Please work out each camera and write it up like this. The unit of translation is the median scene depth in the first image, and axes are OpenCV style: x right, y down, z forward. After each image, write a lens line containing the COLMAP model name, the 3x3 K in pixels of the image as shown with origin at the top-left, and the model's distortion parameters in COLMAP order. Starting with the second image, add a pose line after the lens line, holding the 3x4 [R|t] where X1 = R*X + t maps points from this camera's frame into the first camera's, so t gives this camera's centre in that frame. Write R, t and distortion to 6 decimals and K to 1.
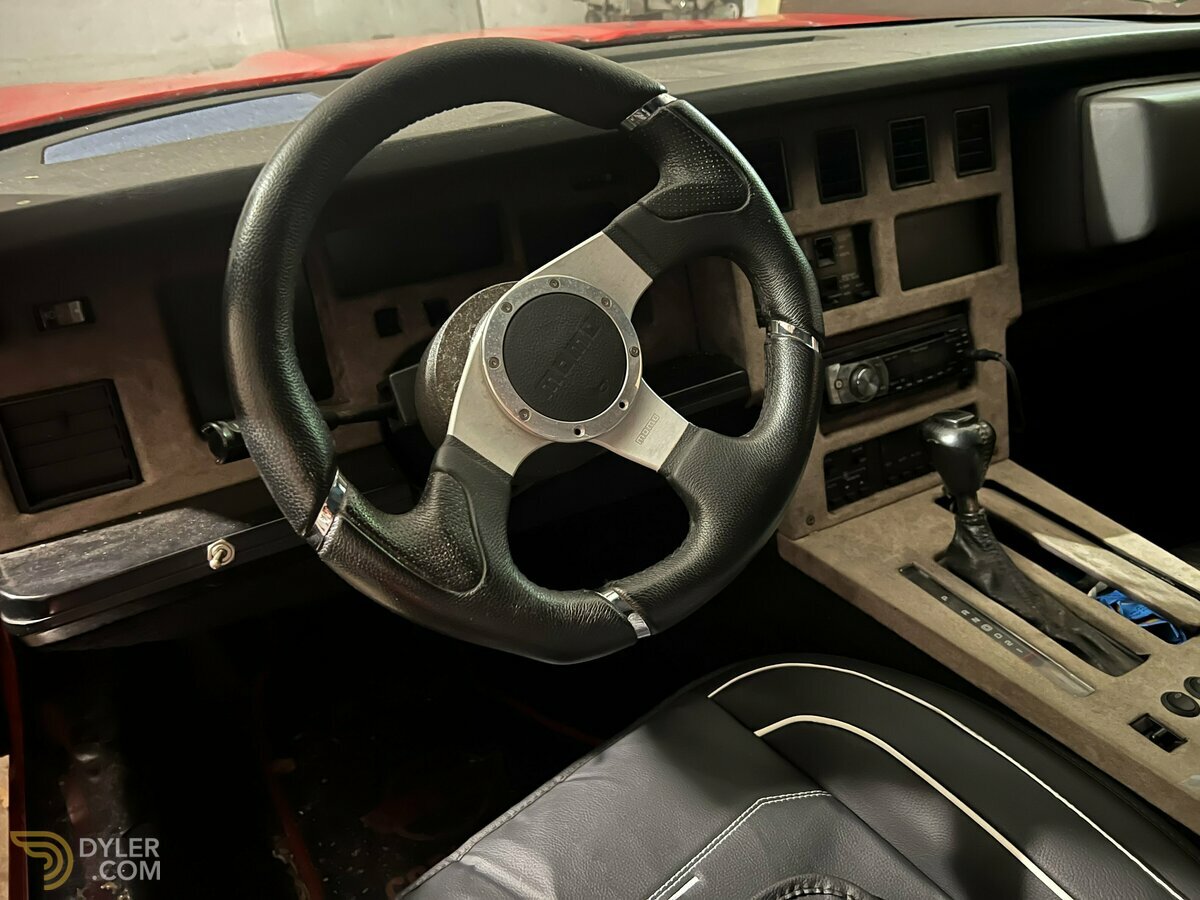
lens RADIAL K [[859.8, 0, 600.0], [0, 859.8, 450.0], [0, 0, 1]] dist [-0.000631, -0.003146]
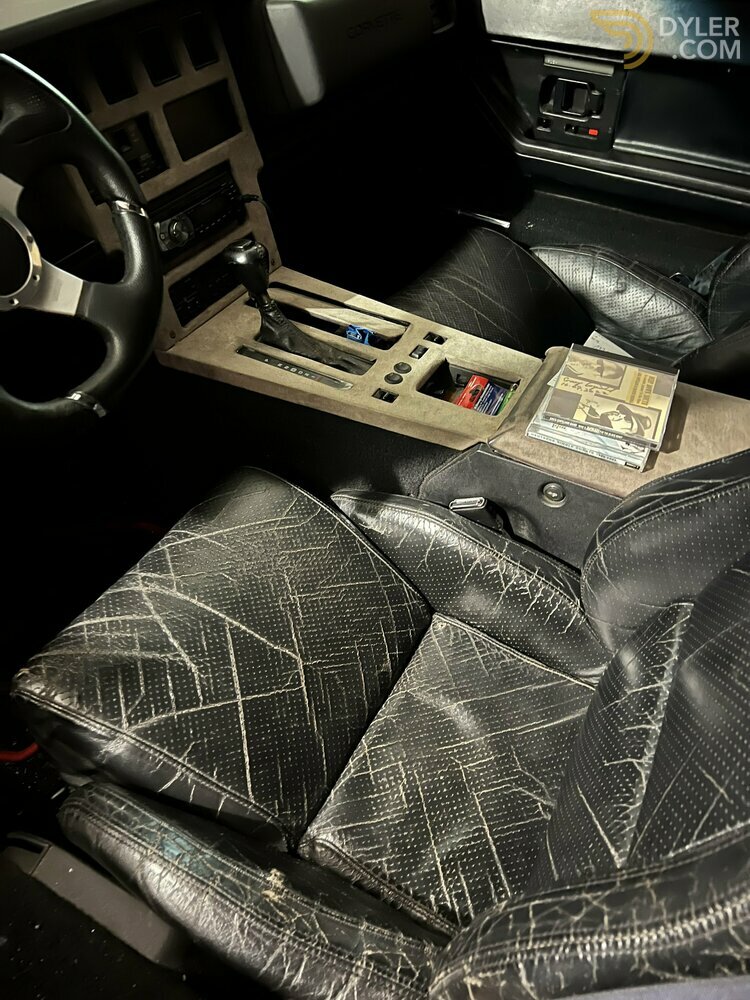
lens RADIAL K [[716.5, 0, 375.0], [0, 716.5, 500.0], [0, 0, 1]] dist [-0.000631, -0.003146]
pose [[0.831639, -0.352322, 0.429240, -0.100949], [0.223164, 0.919839, 0.322634, 0.022448], [-0.508503, -0.172524, 0.843600, -0.286266]]
